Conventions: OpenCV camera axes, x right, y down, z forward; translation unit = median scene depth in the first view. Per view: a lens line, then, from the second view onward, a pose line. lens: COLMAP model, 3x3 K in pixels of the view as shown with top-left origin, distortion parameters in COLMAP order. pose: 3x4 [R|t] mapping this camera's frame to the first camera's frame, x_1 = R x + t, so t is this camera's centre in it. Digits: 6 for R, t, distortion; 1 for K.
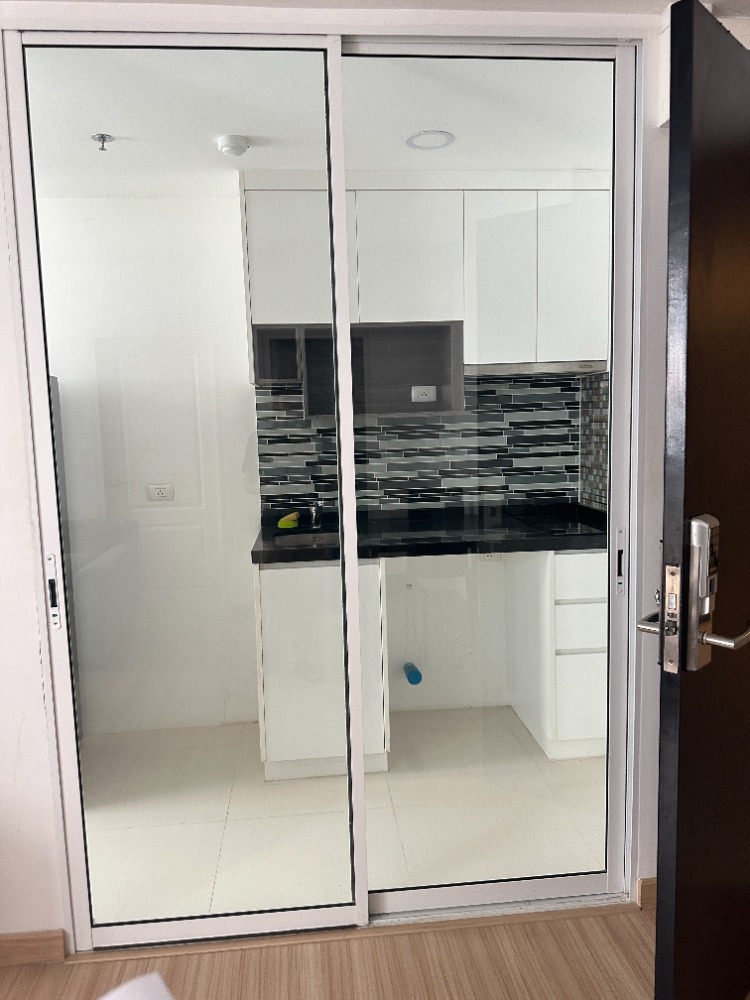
lens RADIAL K [[703.5, 0, 363.4], [0, 703.5, 484.8], [0, 0, 1]] dist [-0.002963, -0.022453]
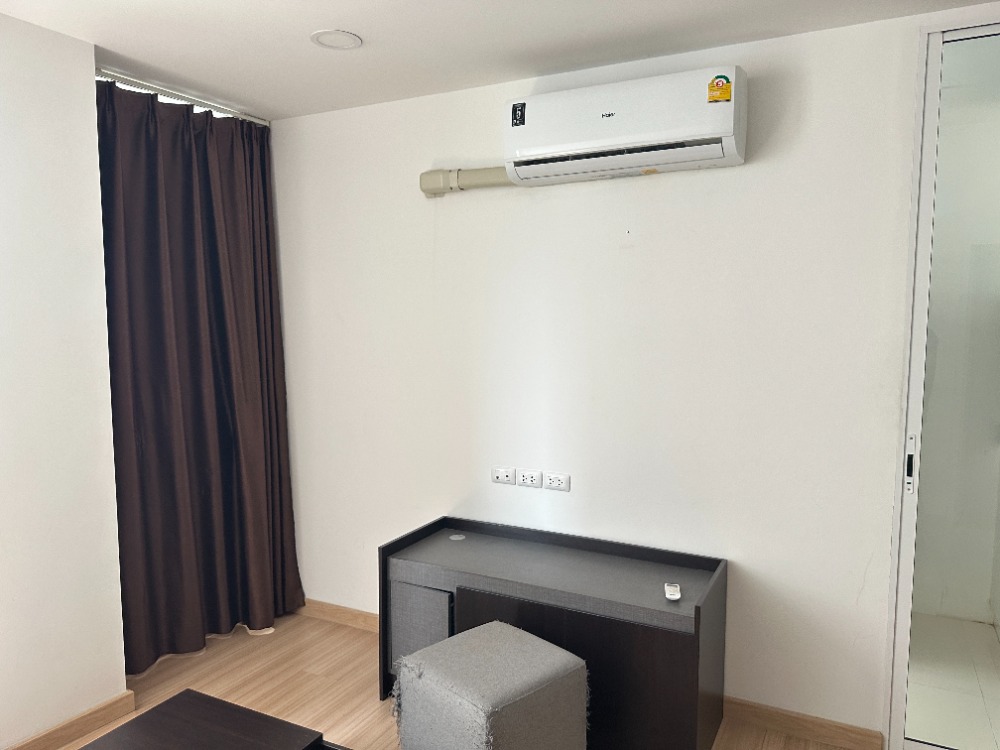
lens RADIAL K [[703.5, 0, 501.4], [0, 703.5, 368.6], [0, 0, 1]] dist [-0.002963, -0.022453]
pose [[0.843768, 0.065697, -0.532672, -0.224645], [-0.065190, 0.997677, 0.019785, 0.001652], [0.532735, 0.018031, 0.846090, -0.260627]]
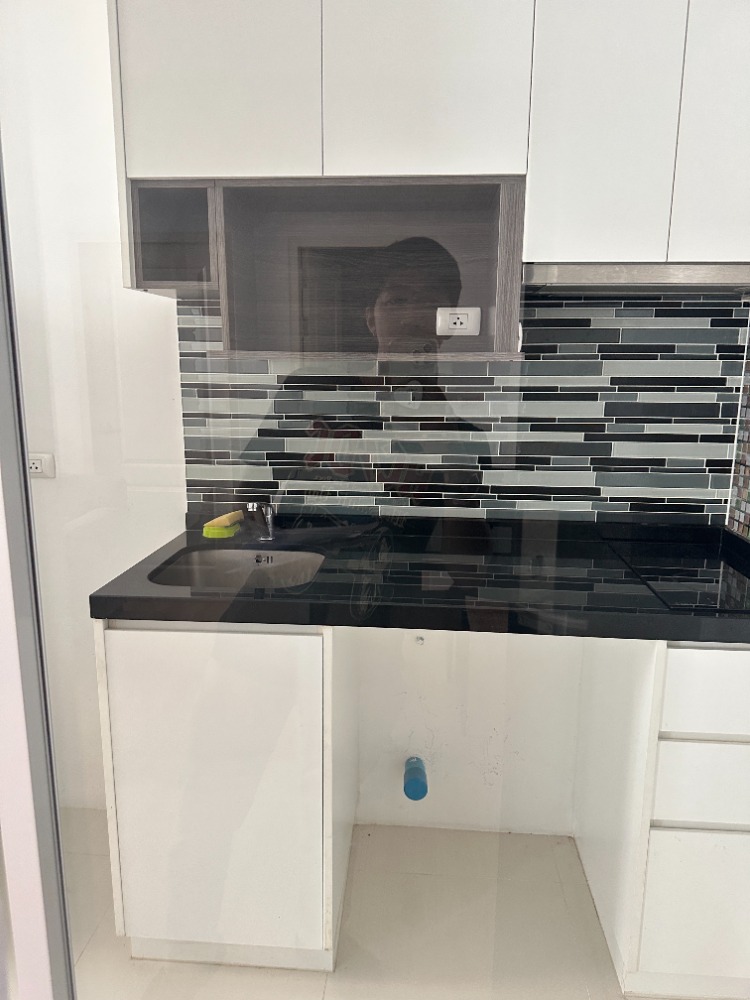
lens RADIAL K [[703.5, 0, 375.5], [0, 703.5, 502.8], [0, 0, 1]] dist [-0.002963, -0.022453]
pose [[0.986235, 0.068559, -0.150468, 0.114169], [-0.053062, 0.993087, 0.104701, -0.038742], [0.156606, -0.095276, 0.983055, 0.409108]]
